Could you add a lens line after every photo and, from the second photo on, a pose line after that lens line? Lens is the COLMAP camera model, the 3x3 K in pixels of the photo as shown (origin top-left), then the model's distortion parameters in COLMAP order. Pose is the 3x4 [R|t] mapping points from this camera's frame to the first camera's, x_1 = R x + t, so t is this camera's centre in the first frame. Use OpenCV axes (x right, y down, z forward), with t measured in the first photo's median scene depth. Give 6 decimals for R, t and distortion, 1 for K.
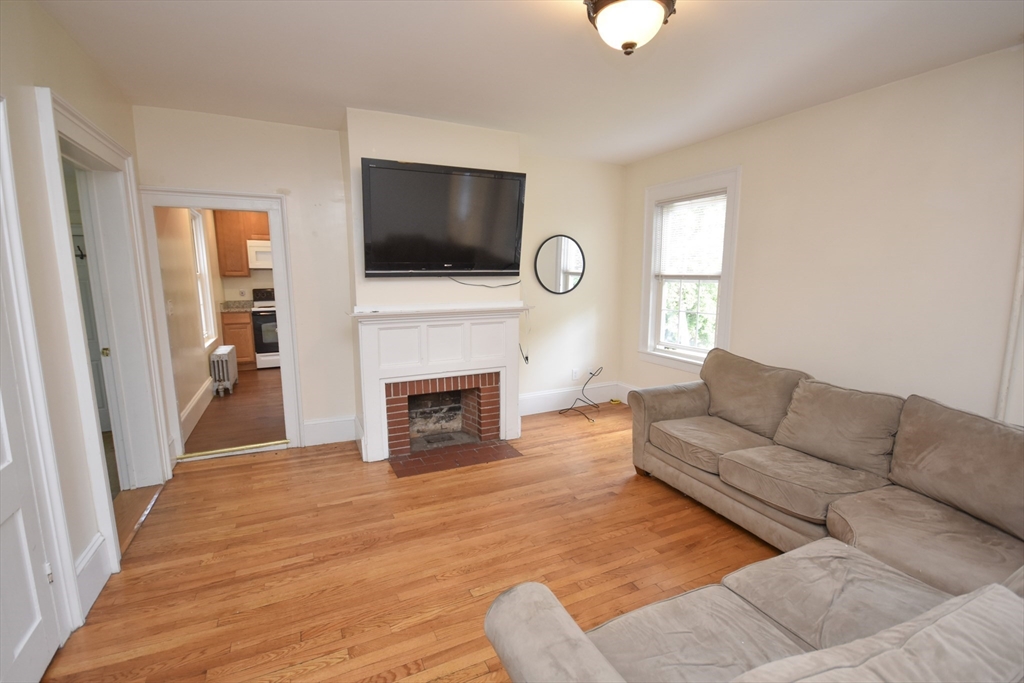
lens RADIAL K [[456.5, 0, 504.8], [0, 456.5, 341.4], [0, 0, 1]] dist [-0.005033, -0.004739]
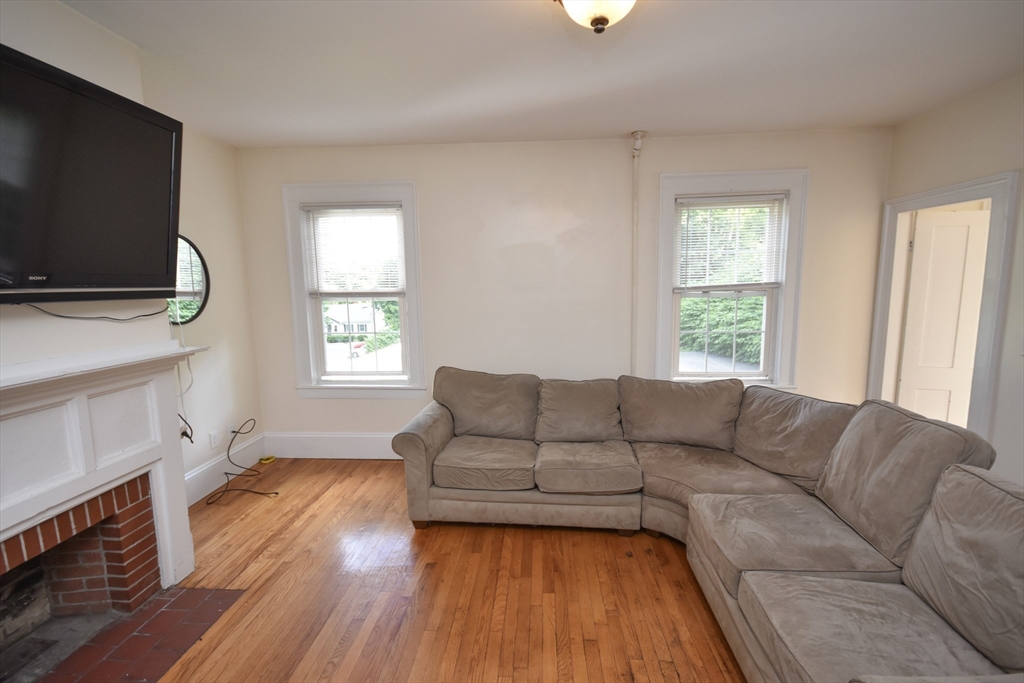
lens RADIAL K [[456.5, 0, 507.5], [0, 456.5, 345.9], [0, 0, 1]] dist [-0.005358, -0.002160]
pose [[0.482948, -0.115263, 0.868030, -0.344036], [0.138744, 0.988849, 0.054114, -0.070177], [-0.864588, 0.094299, 0.493554, 0.448201]]
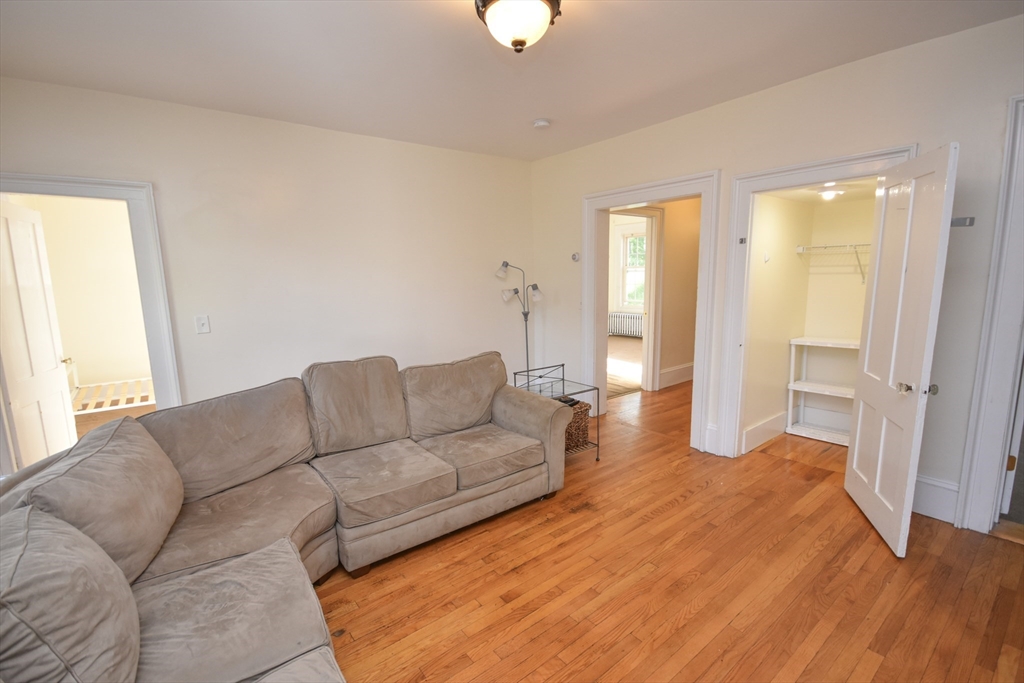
lens RADIAL K [[456.5, 0, 518.6], [0, 456.5, 346.5], [0, 0, 1]] dist [-0.005033, -0.004739]
pose [[-0.970230, 0.062055, -0.234101, 0.309835], [-0.010123, 0.955381, 0.295204, -0.172021], [0.241975, 0.288786, -0.926310, 1.203088]]
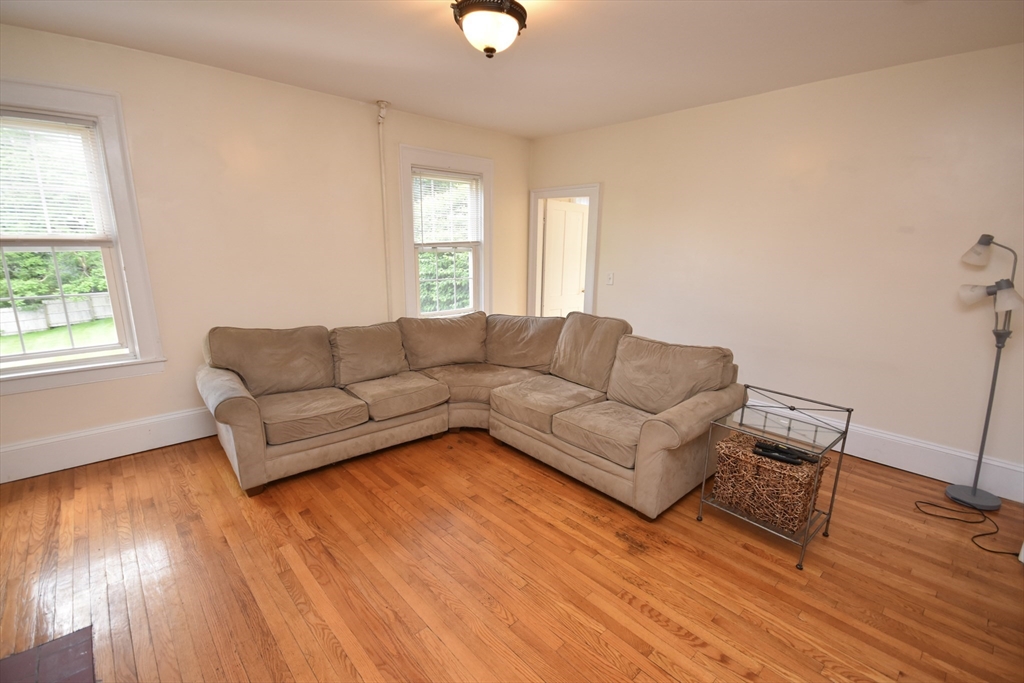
lens RADIAL K [[456.5, 0, 512.2], [0, 456.5, 346.3], [0, 0, 1]] dist [-0.005033, -0.004739]
pose [[-0.312684, -0.210426, 0.926256, -0.570984], [0.120221, 0.958543, 0.258346, -0.118515], [-0.942218, 0.192136, -0.274424, 0.806980]]
